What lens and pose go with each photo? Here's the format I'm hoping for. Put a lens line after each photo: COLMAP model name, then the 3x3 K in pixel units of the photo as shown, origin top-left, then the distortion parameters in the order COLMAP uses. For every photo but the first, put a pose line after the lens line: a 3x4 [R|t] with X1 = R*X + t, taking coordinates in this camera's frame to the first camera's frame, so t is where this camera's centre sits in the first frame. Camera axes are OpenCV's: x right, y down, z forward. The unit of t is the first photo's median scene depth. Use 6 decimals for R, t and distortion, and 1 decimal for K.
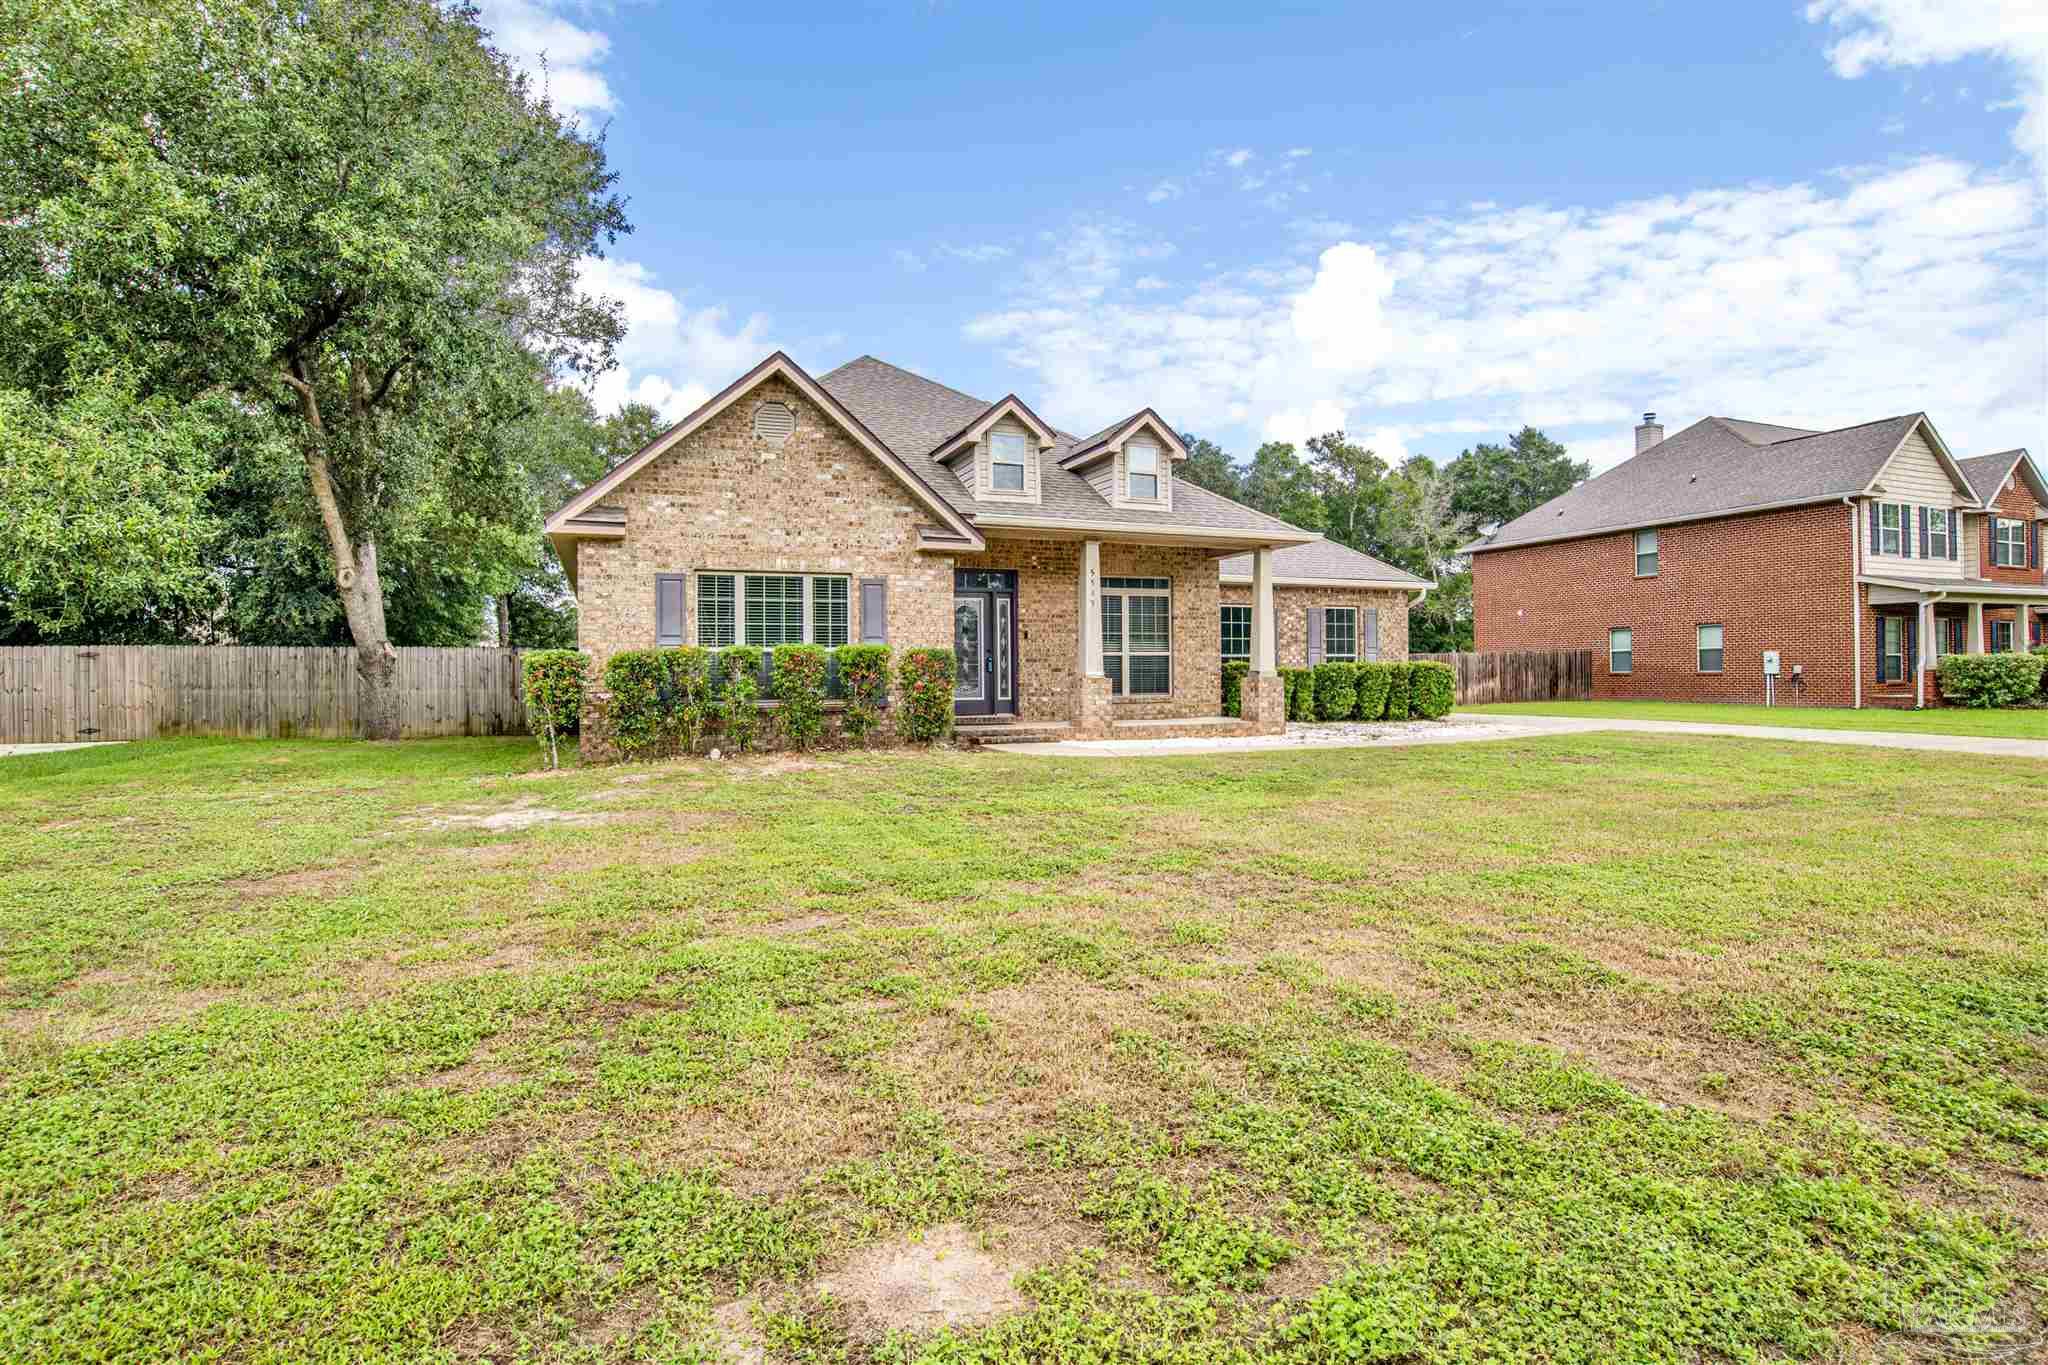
lens RADIAL K [[1084.1, 0, 1009.9], [0, 1084.1, 670.1], [0, 0, 1]] dist [-0.065849, 0.019162]
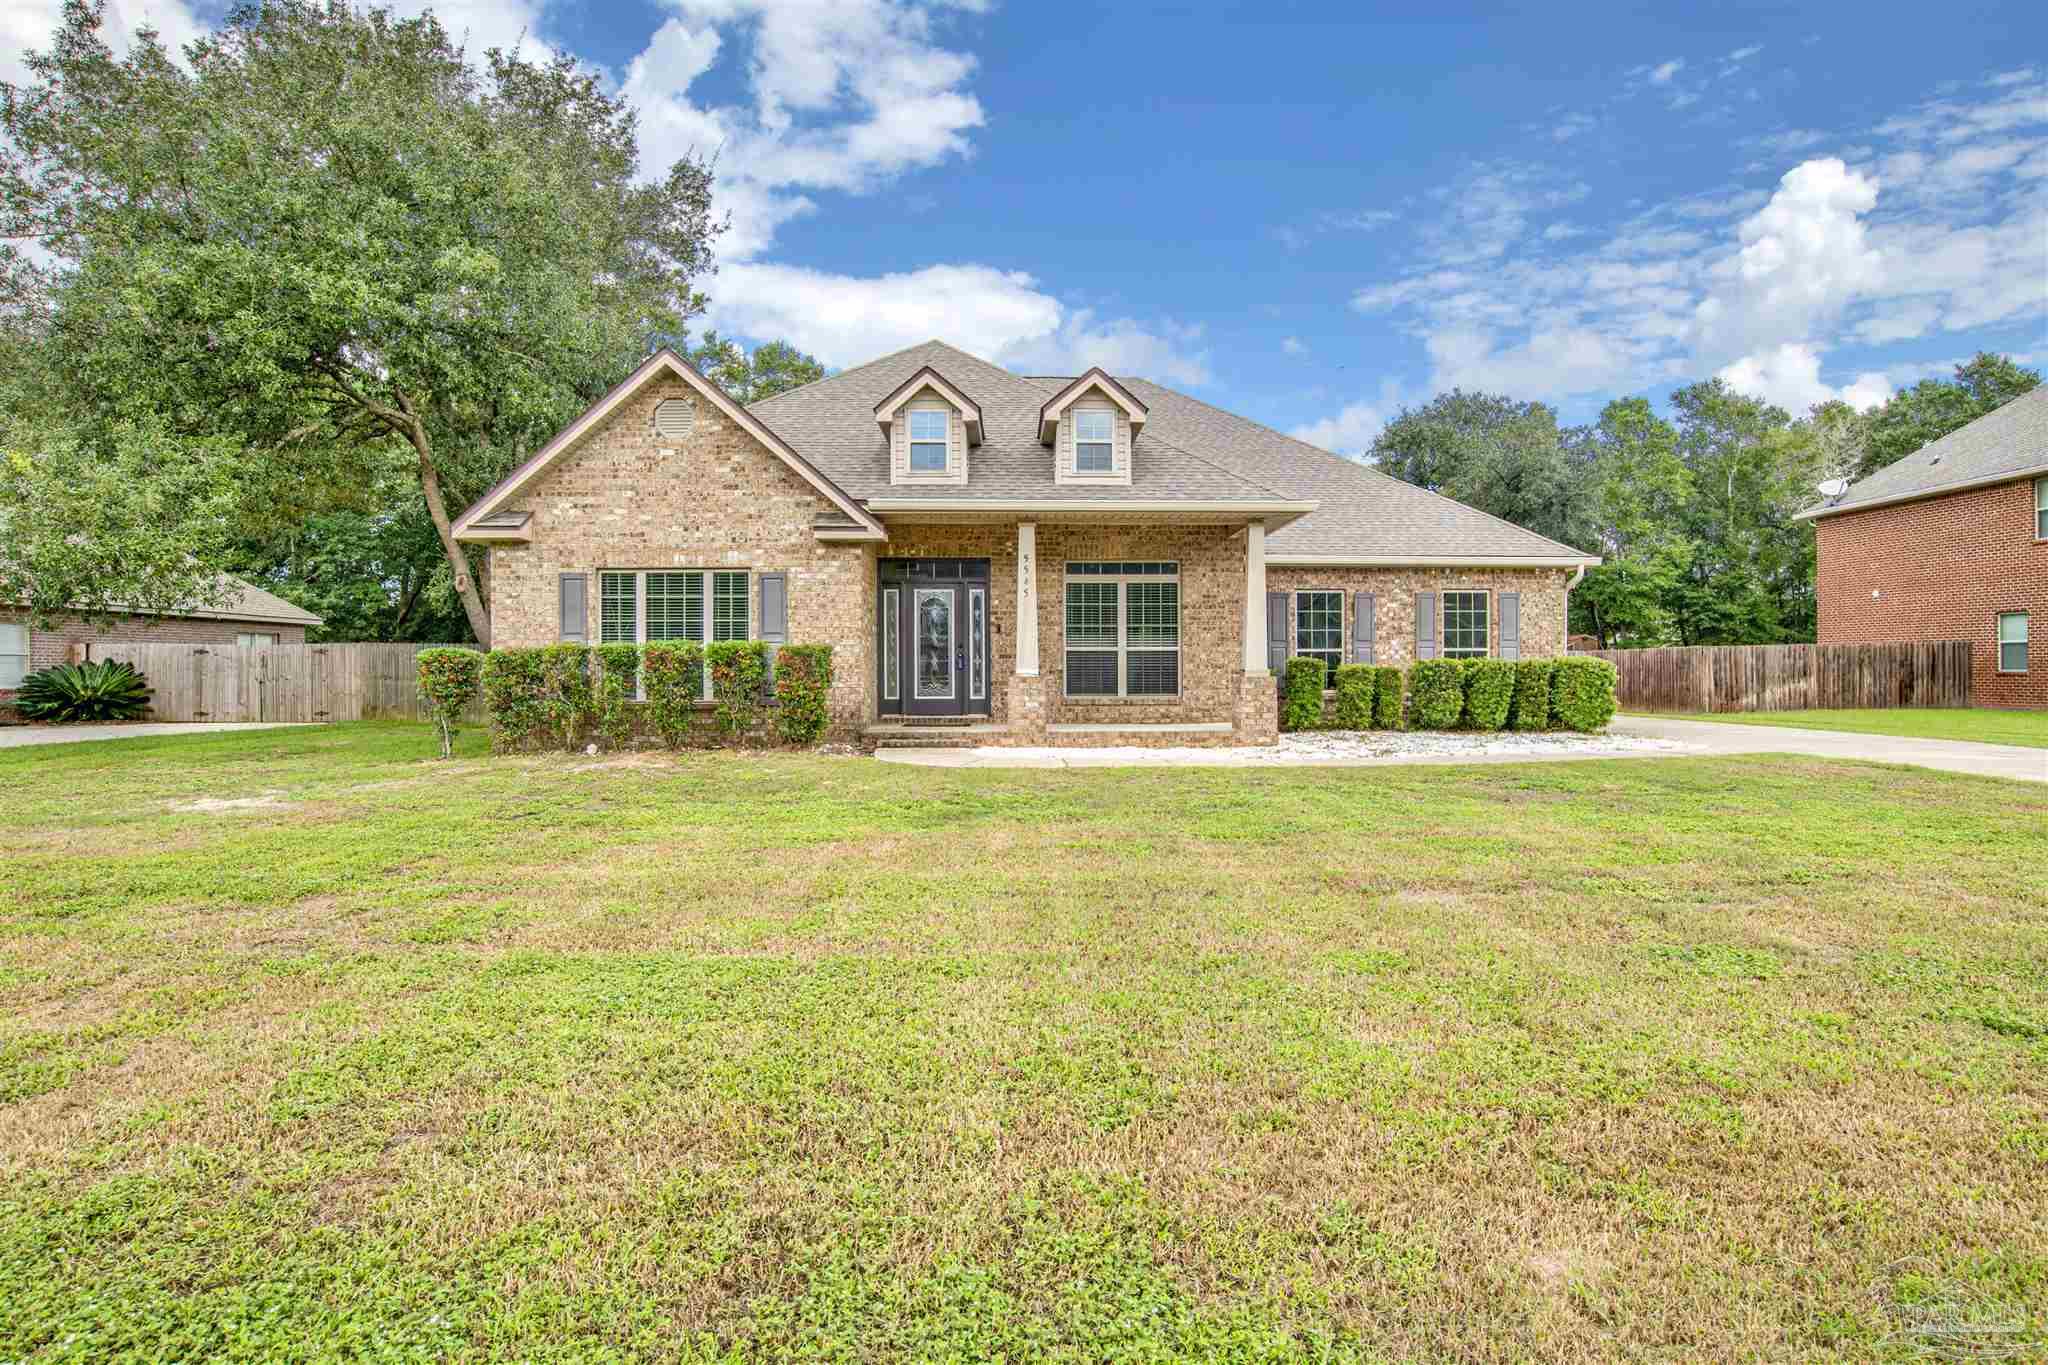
lens RADIAL K [[1084.1, 0, 1012.2], [0, 1084.1, 681.8], [0, 0, 1]] dist [-0.065849, 0.019162]
pose [[0.933978, 0.009169, -0.357212, 0.351960], [-0.002630, 0.999820, 0.018788, -0.004665], [0.357320, -0.016608, 0.933834, 0.148357]]
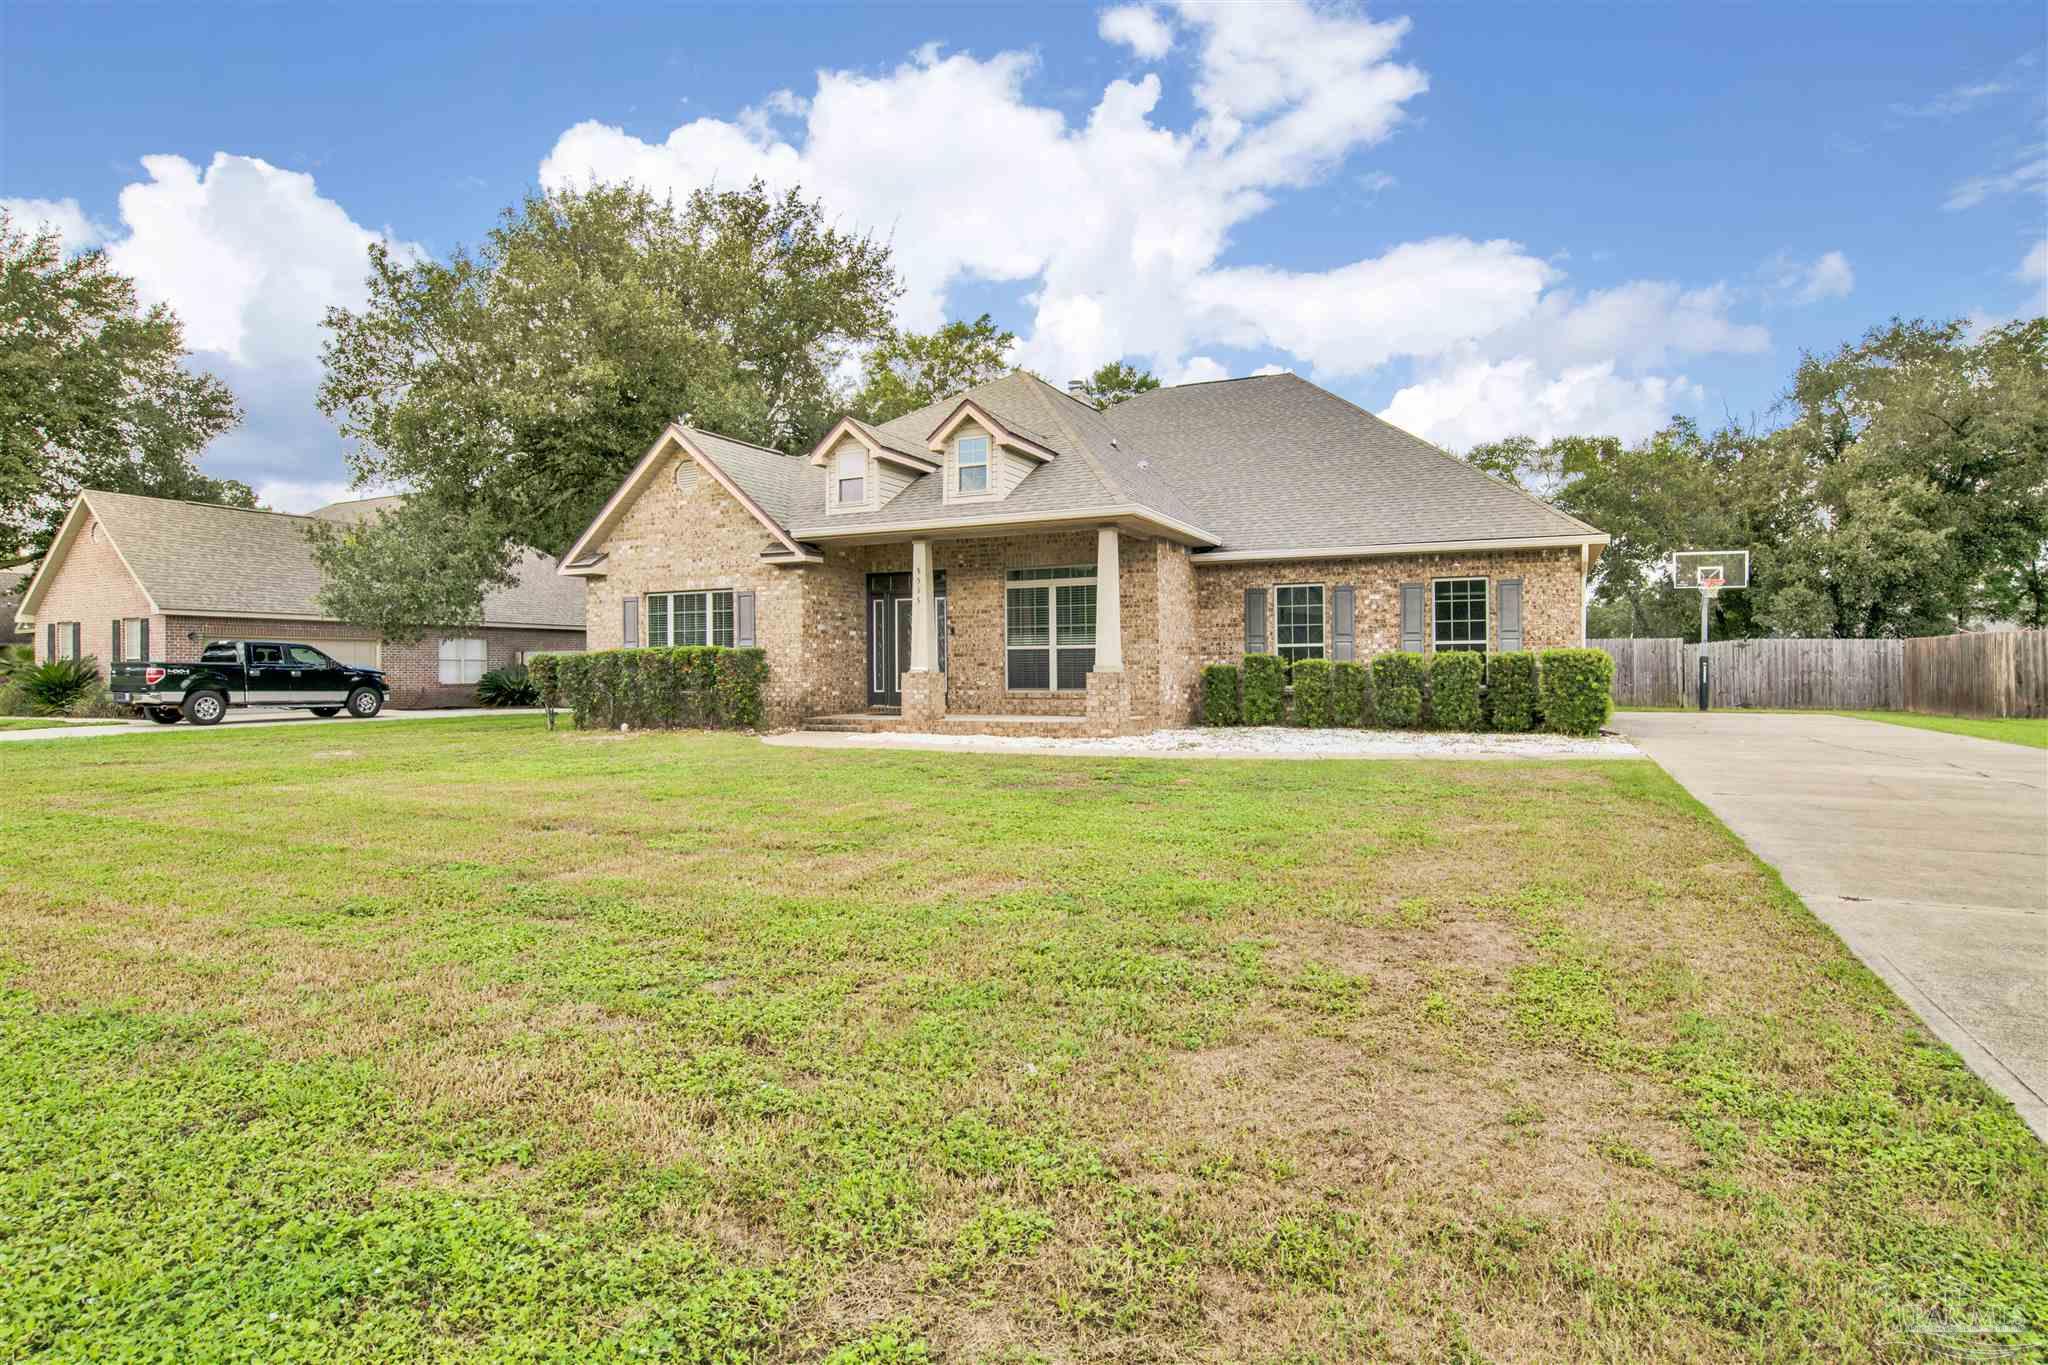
lens RADIAL K [[1084.1, 0, 1022.7], [0, 1084.1, 676.4], [0, 0, 1]] dist [-0.065849, 0.019162]
pose [[0.678441, 0.007379, -0.734618, 0.827912], [0.006218, 0.999856, 0.015786, -0.004532], [0.734628, -0.015278, 0.678298, 0.338028]]
